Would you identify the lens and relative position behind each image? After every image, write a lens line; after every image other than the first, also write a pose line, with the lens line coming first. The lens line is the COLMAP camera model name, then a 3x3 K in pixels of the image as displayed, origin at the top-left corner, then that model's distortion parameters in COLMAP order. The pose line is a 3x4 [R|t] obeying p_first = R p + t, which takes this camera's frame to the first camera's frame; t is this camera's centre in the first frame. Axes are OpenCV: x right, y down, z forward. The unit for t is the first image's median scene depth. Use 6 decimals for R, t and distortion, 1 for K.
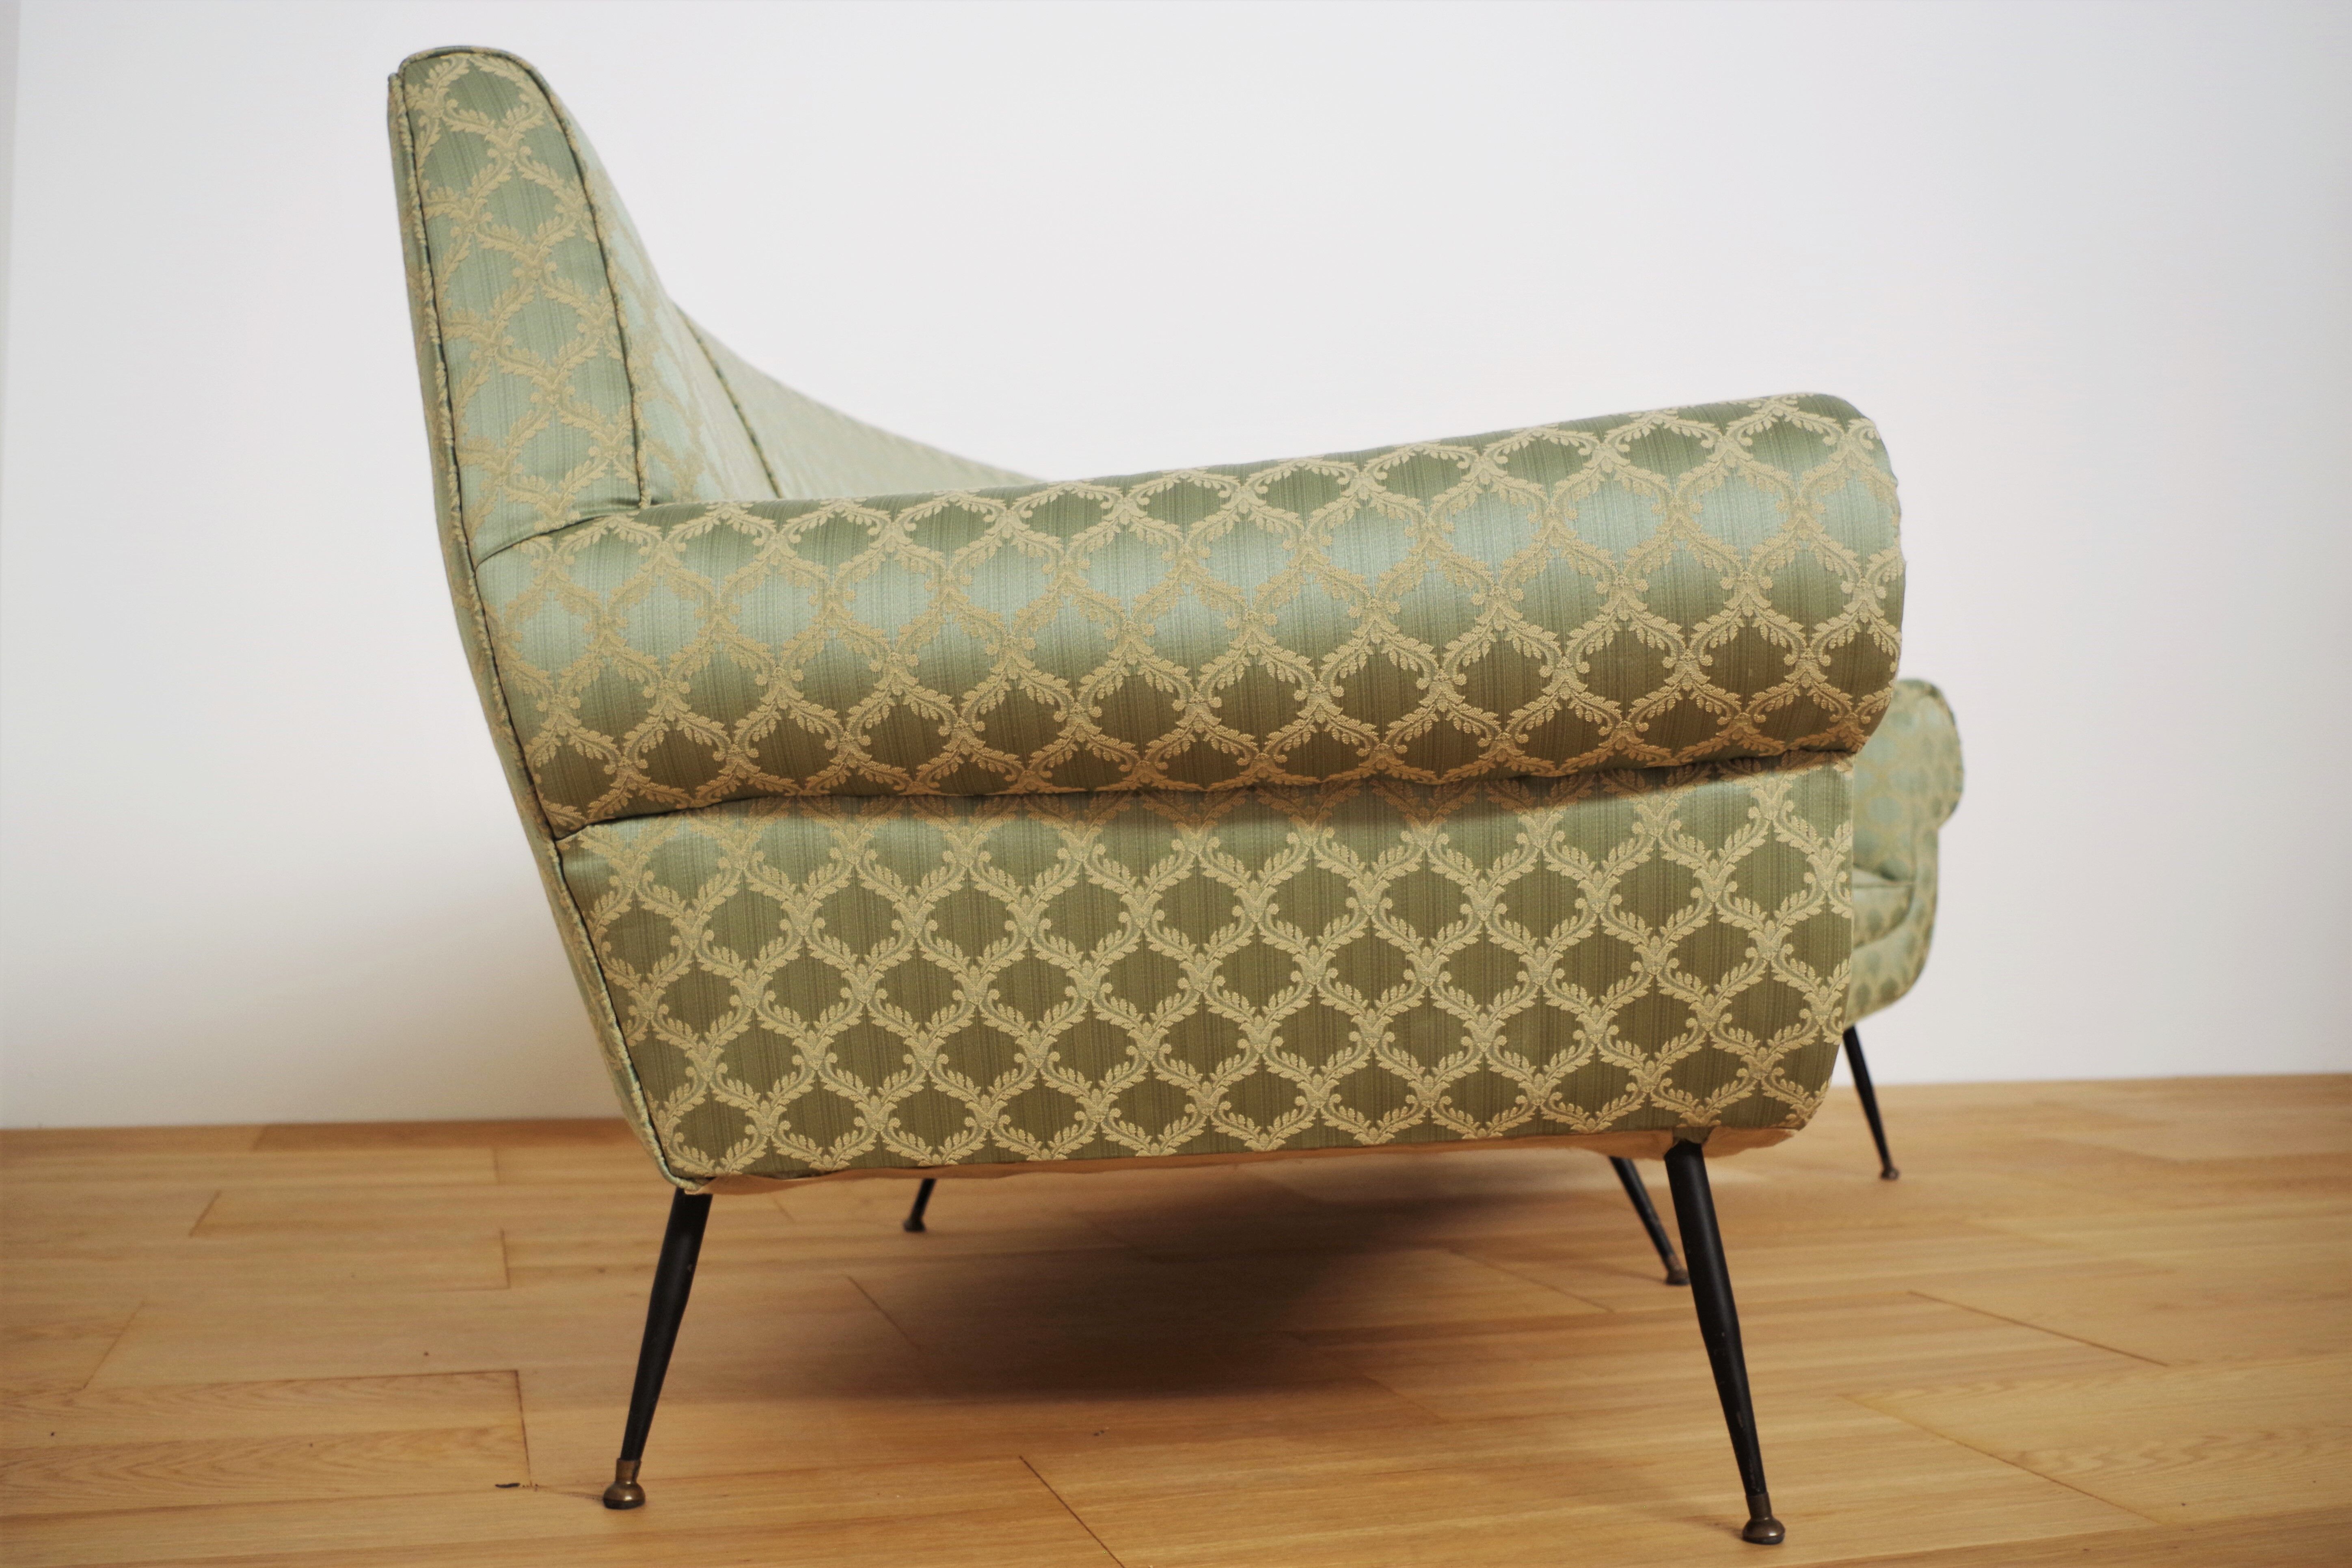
lens RADIAL K [[2220.4, 0, 1130.6], [0, 2220.4, 797.8], [0, 0, 1]] dist [-0.062041, 0.000000]
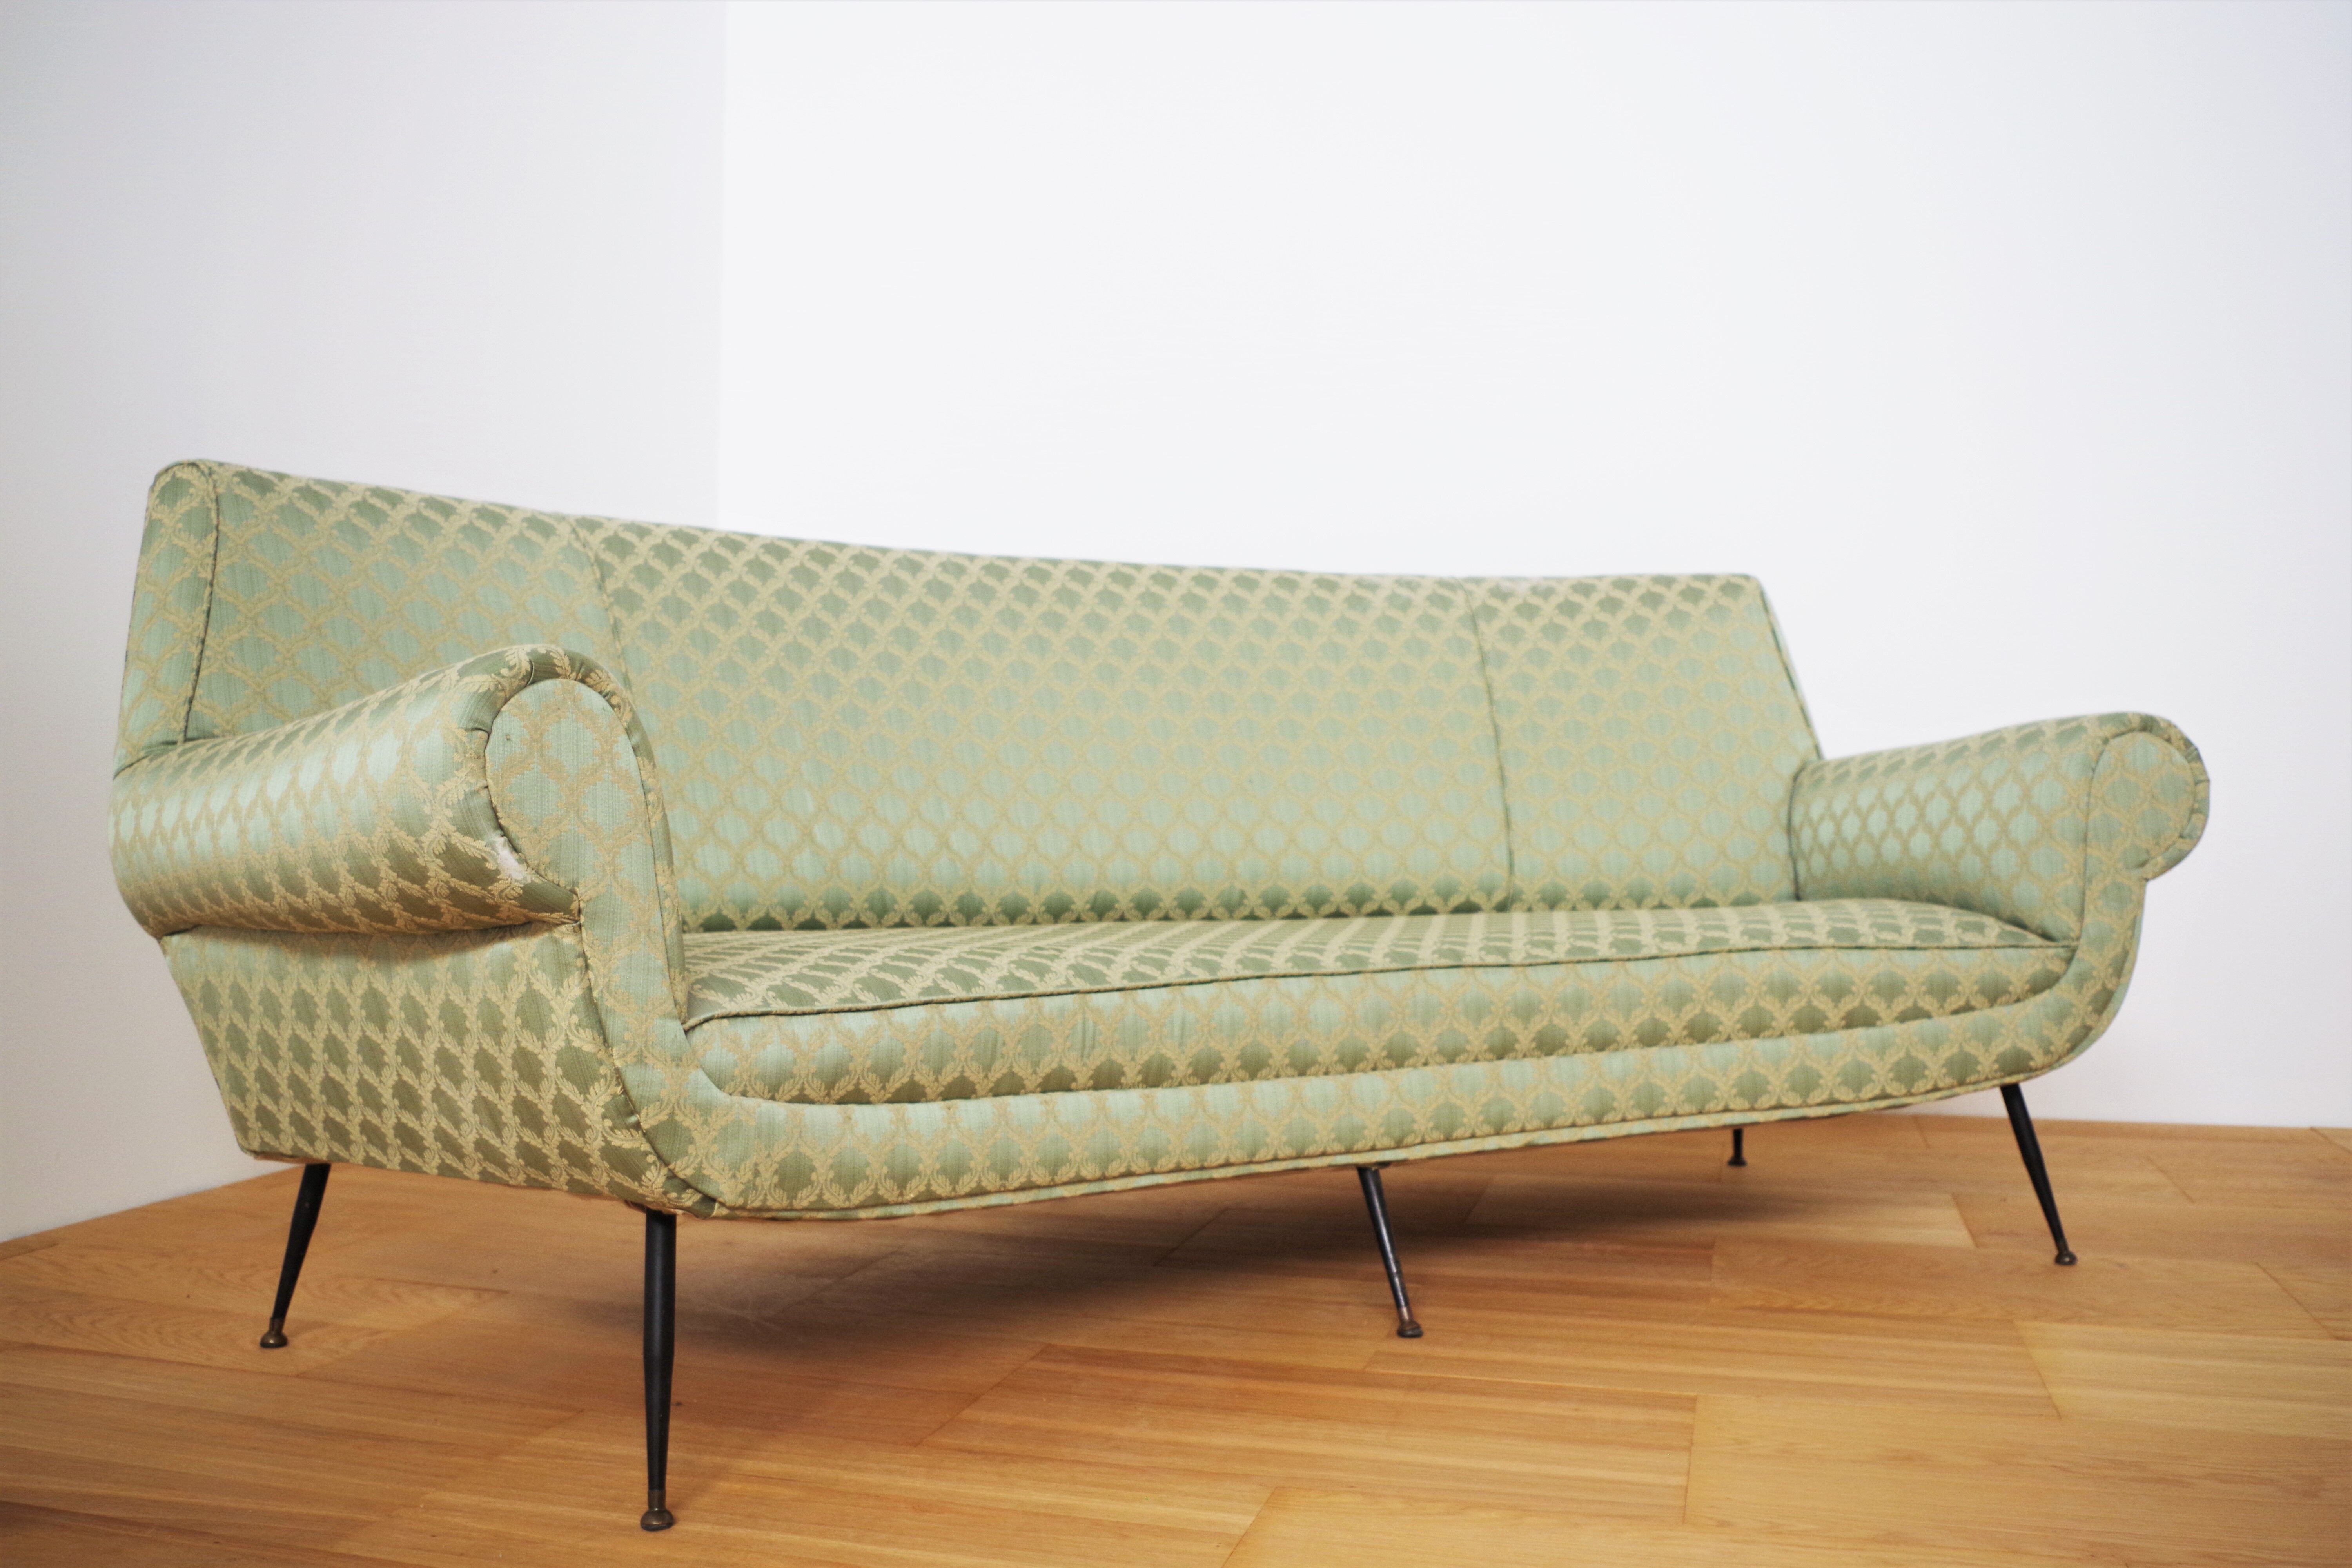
lens RADIAL K [[2013.9, 0, 1178.2], [0, 2013.9, 782.9], [0, 0, 1]] dist [-0.081555, 0.026195]
pose [[0.783136, -0.008527, -0.621792, 1.277697], [0.023301, 0.999606, 0.015639, -0.107838], [0.621414, -0.026736, 0.783026, 0.302912]]
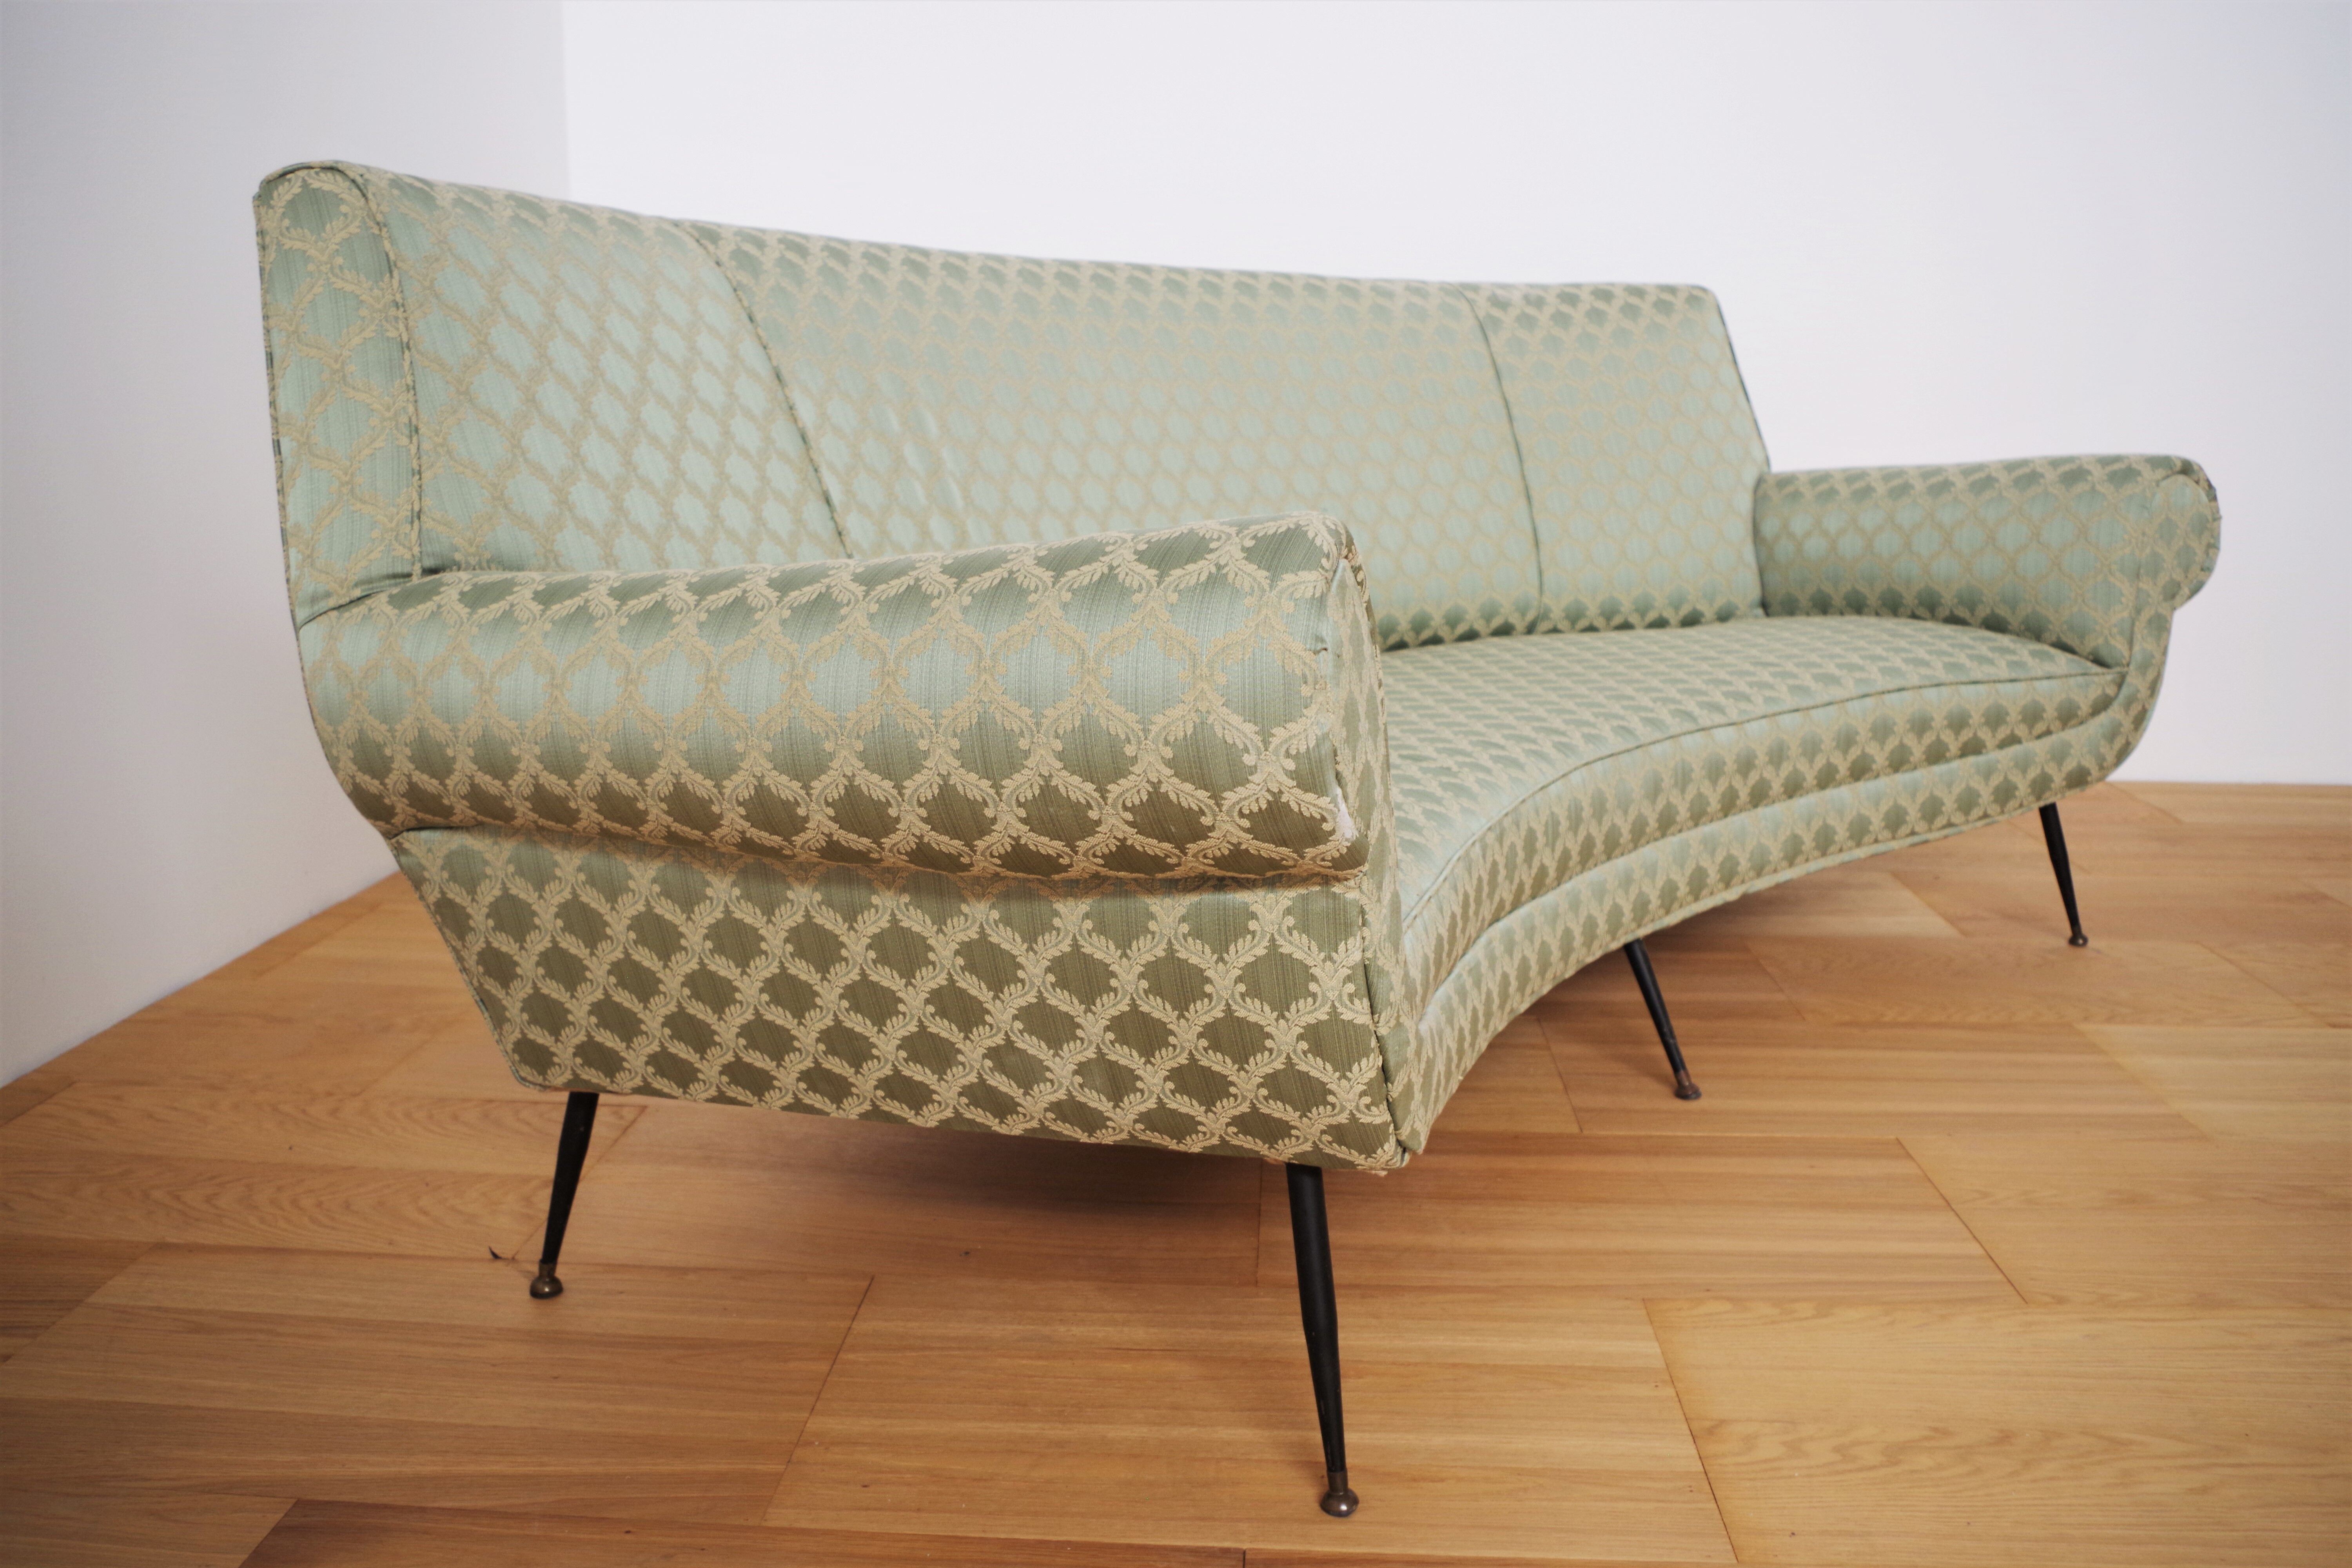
lens RADIAL K [[1819.5, 0, 1178.5], [0, 1819.5, 782.3], [0, 0, 1]] dist [-0.085717, 0.029631]
pose [[0.938115, 0.068227, -0.339537, 0.509728], [0.015864, 0.970908, 0.238927, -0.249657], [0.345961, -0.229527, 0.909741, 0.224345]]
